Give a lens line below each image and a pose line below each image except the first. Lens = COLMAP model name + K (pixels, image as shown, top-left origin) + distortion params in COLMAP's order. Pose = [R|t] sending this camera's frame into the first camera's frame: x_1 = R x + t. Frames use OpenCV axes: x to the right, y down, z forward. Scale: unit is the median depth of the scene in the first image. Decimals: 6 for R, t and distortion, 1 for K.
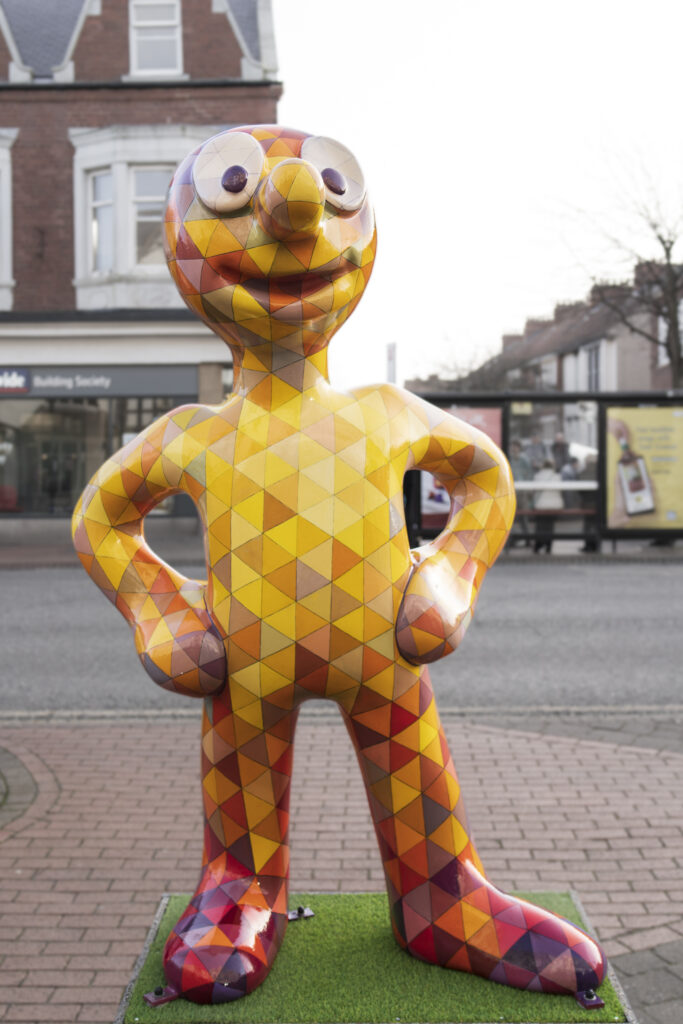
lens RADIAL K [[1164.8, 0, 341.5], [0, 1164.8, 512.0], [0, 0, 1]] dist [-0.078688, -0.016856]
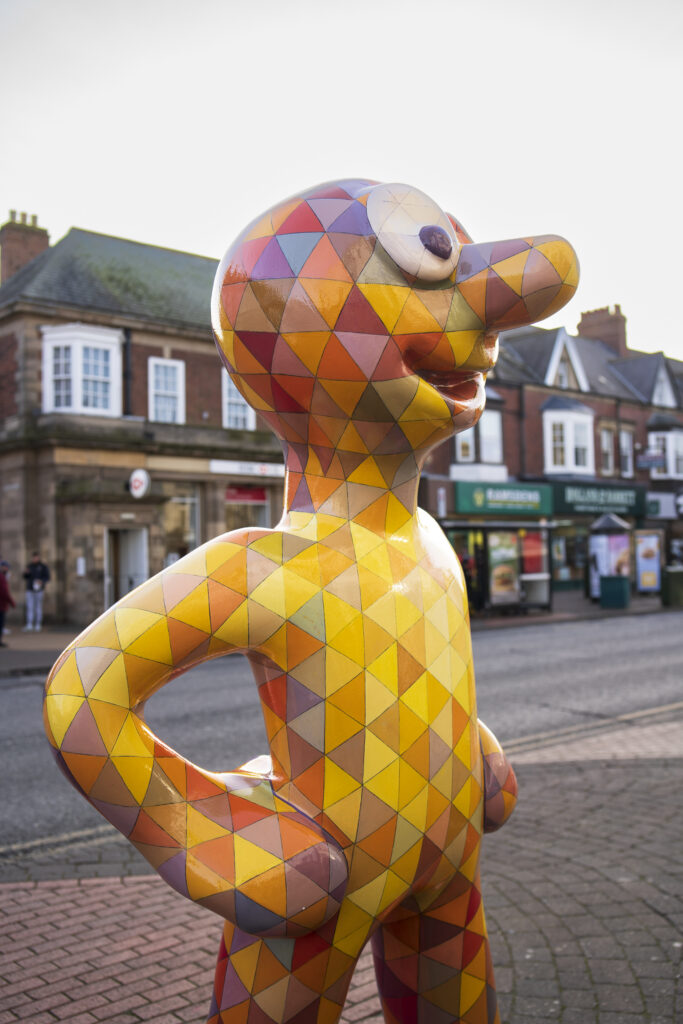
lens RADIAL K [[1045.7, 0, 341.5], [0, 1045.7, 512.0], [0, 0, 1]] dist [-0.059575, -0.014775]
pose [[0.730330, 0.024354, 0.682660, -0.555568], [0.040334, 0.996083, -0.078686, -0.050516], [-0.681903, 0.085001, 0.726487, 0.505859]]
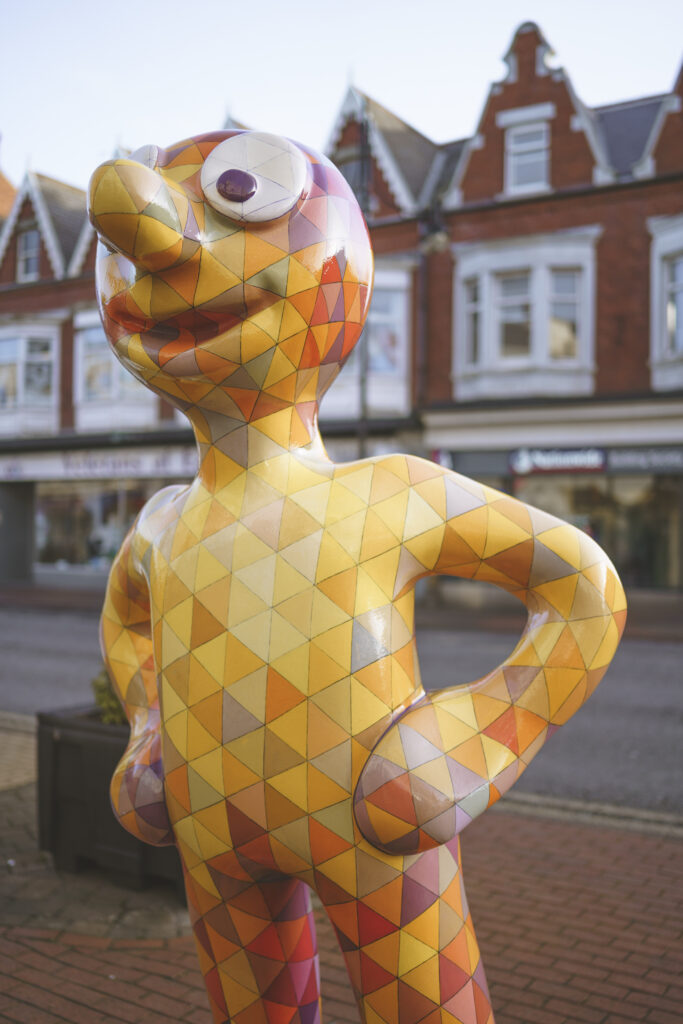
lens RADIAL K [[1067.2, 0, 340.8], [0, 1067.2, 517.5], [0, 0, 1]] dist [-0.126993, 0.002437]
pose [[0.838173, 0.011313, -0.545288, 0.391644], [-0.042678, 0.998080, -0.044894, -0.042336], [0.543733, 0.060900, 0.837046, 0.449352]]
